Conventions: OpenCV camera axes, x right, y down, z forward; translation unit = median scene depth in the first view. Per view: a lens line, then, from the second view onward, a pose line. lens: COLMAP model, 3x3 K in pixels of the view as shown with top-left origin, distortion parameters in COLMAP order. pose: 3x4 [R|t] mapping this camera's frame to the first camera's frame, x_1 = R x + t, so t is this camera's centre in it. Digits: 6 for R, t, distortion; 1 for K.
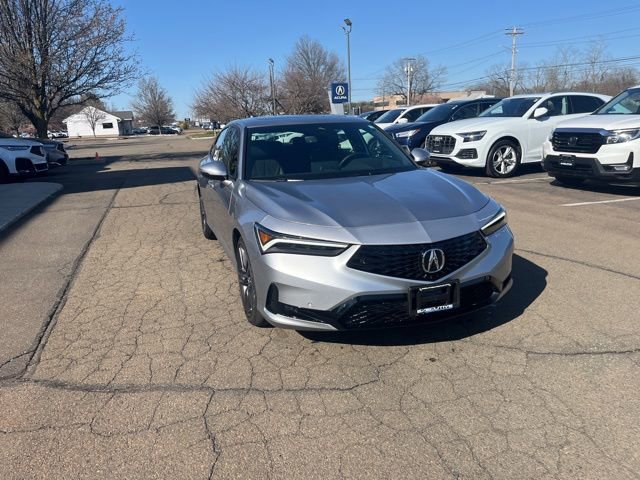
lens RADIAL K [[483.7, 0, 319.5], [0, 483.7, 247.4], [0, 0, 1]] dist [0.059549, -0.063220]
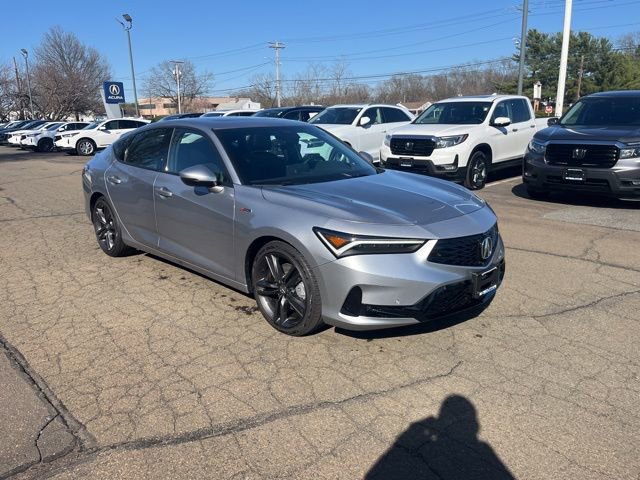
lens RADIAL K [[484.2, 0, 320.0], [0, 484.2, 240.0], [0, 0, 1]] dist [0.065485, -0.074778]
pose [[0.894685, -0.083005, 0.438918, -0.165427], [0.093226, 0.995643, -0.001742, -0.006883], [-0.436861, 0.042477, 0.898525, 0.037102]]
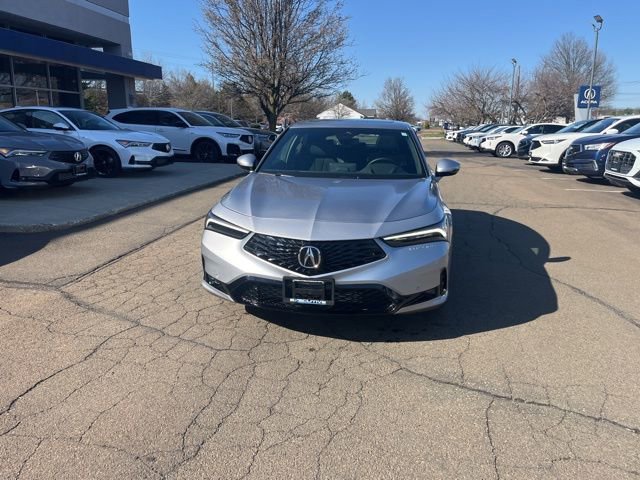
lens RADIAL K [[485.6, 0, 319.6], [0, 485.6, 241.6], [0, 0, 1]] dist [0.061287, -0.069302]
pose [[0.882443, 0.161174, -0.441947, 0.195629], [-0.166456, 0.985676, 0.027103, -0.010775], [0.439985, 0.049647, 0.896632, 0.007610]]
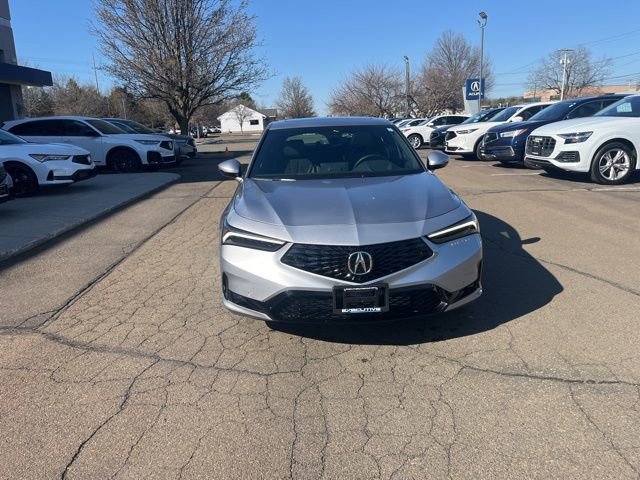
lens RADIAL K [[484.2, 0, 320.0], [0, 484.2, 240.0], [0, 0, 1]] dist [0.065485, -0.074778]
pose [[0.960696, 0.071408, -0.268261, 0.113697], [-0.073578, 0.997288, 0.001969, -0.004692], [0.267674, 0.017847, 0.963344, -0.004065]]
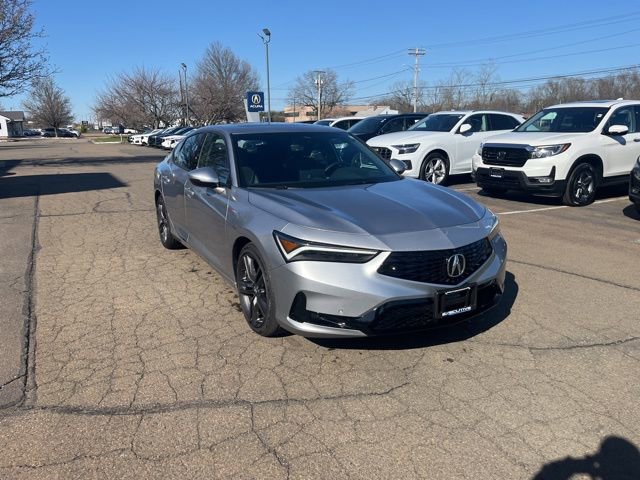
lens RADIAL K [[485.6, 0, 319.6], [0, 485.6, 241.6], [0, 0, 1]] dist [0.061287, -0.069302]
pose [[0.983033, -0.010759, 0.183115, -0.066865], [0.016219, 0.999467, -0.028346, 0.000312], [-0.182712, 0.030835, 0.982683, 0.002566]]
